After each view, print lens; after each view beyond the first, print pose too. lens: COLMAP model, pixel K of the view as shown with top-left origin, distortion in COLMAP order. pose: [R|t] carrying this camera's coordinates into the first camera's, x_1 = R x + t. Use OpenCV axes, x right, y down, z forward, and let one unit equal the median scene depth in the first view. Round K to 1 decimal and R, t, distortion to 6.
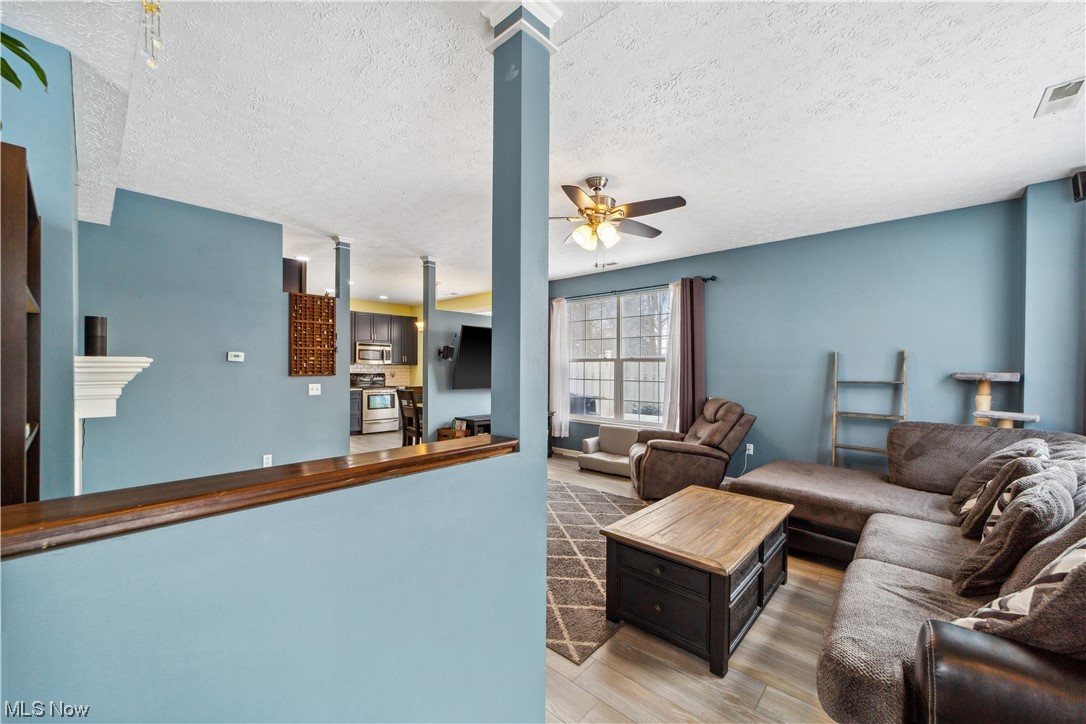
lens RADIAL K [[420.3, 0, 544.9], [0, 420.3, 368.6], [0, 0, 1]] dist [-0.015794, 0.006871]
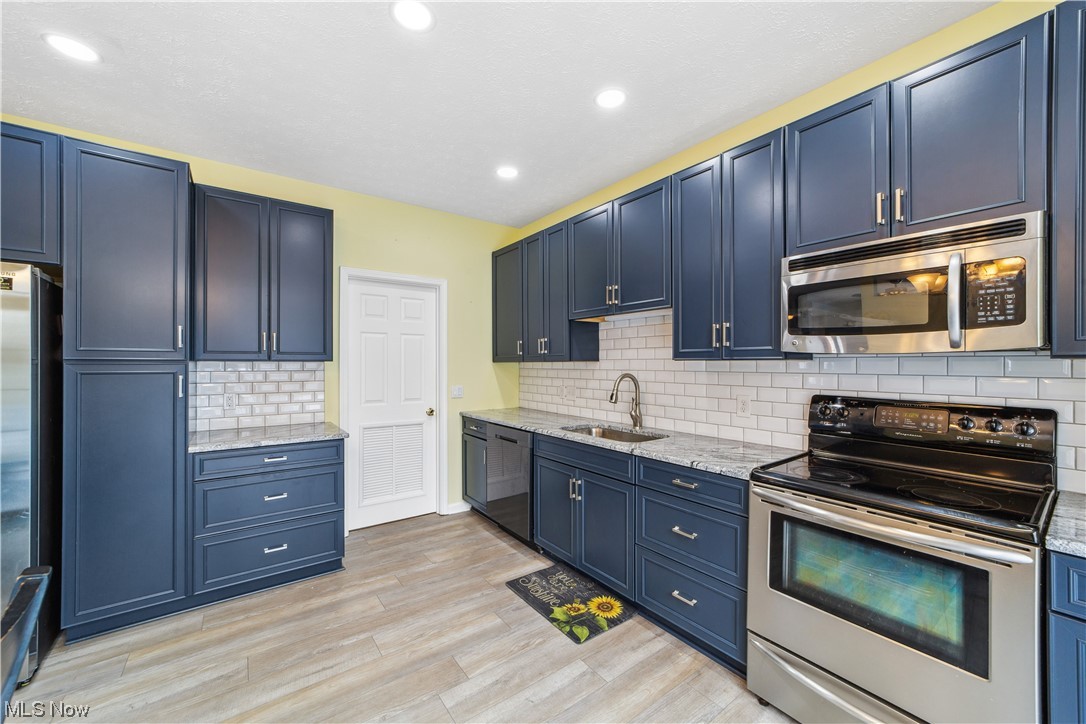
lens RADIAL K [[420.3, 0, 544.7], [0, 420.3, 361.3], [0, 0, 1]] dist [-0.015794, 0.006871]
pose [[-0.183675, -0.008056, -0.982954, -0.393567], [-0.003442, 0.999966, -0.007553, -0.011707], [0.982981, 0.001996, -0.183697, 1.805527]]
